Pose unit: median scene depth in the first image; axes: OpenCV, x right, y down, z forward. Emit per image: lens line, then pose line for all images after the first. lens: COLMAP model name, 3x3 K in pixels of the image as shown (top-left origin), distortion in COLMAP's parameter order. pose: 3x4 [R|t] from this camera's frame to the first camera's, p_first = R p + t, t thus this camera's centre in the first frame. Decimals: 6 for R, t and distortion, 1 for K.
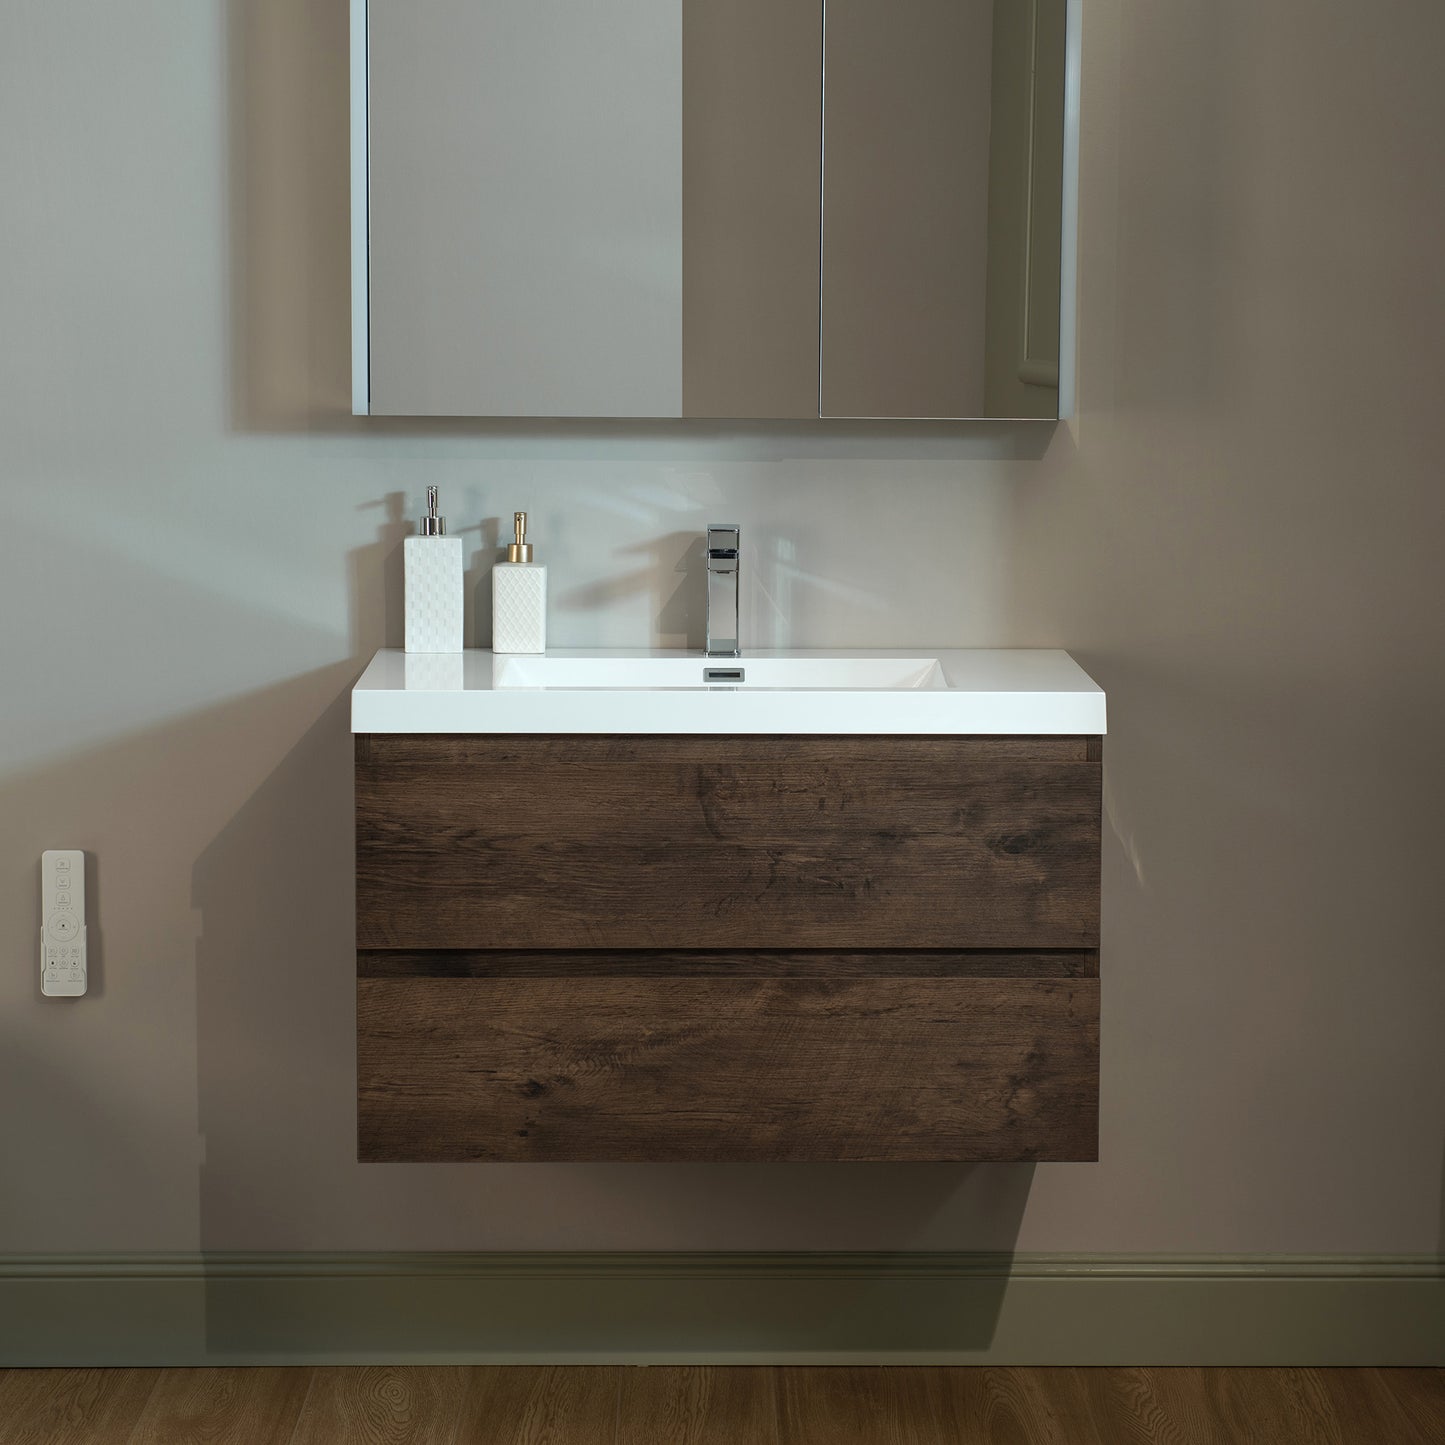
lens RADIAL K [[4193.6, 0, 722.5], [0, 4193.6, 722.5], [0, 0, 1]] dist [-0.040725, 0.857428]
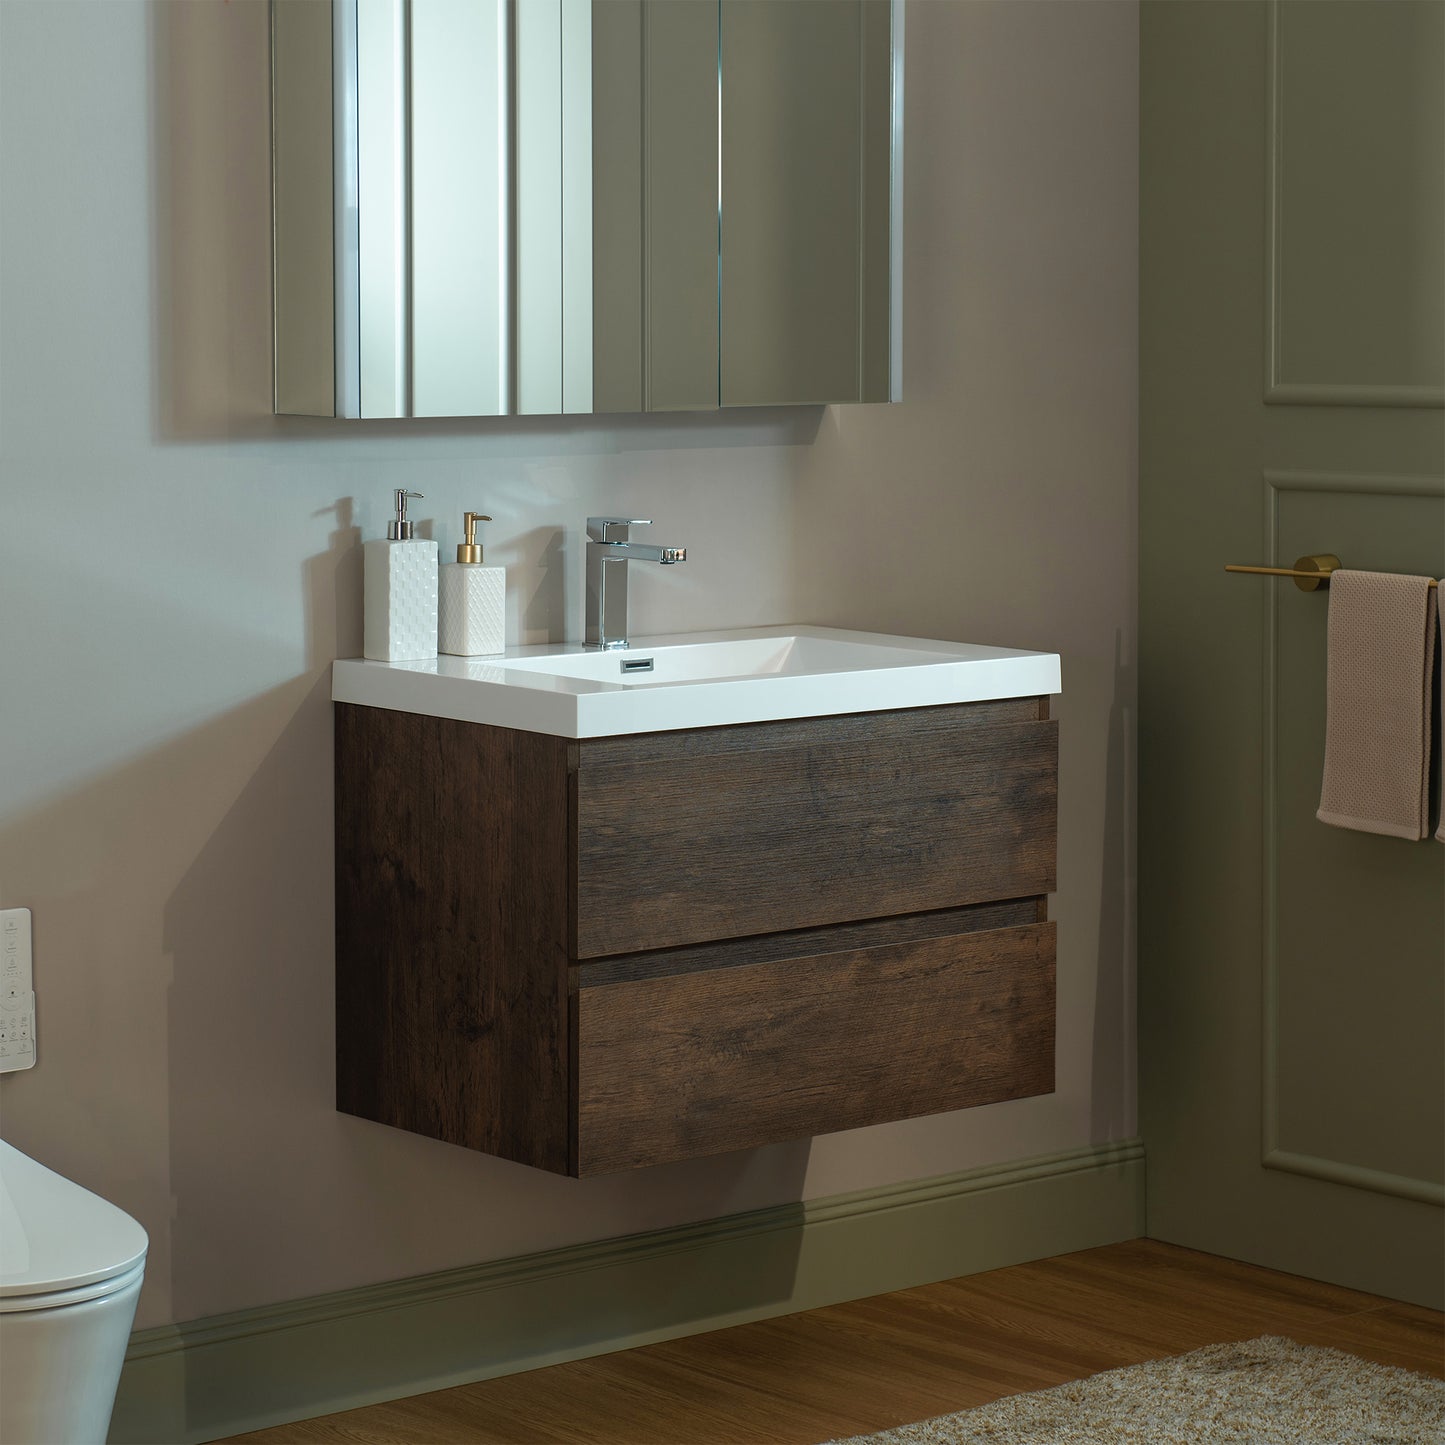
lens RADIAL K [[4193.6, 0, 722.5], [0, 4193.6, 722.5], [0, 0, 1]] dist [-0.040725, 0.857428]
pose [[0.765584, -0.073729, 0.639097, -0.668049], [0.076065, 0.996817, 0.023878, -0.021650], [-0.638823, 0.030332, 0.768756, 0.227684]]
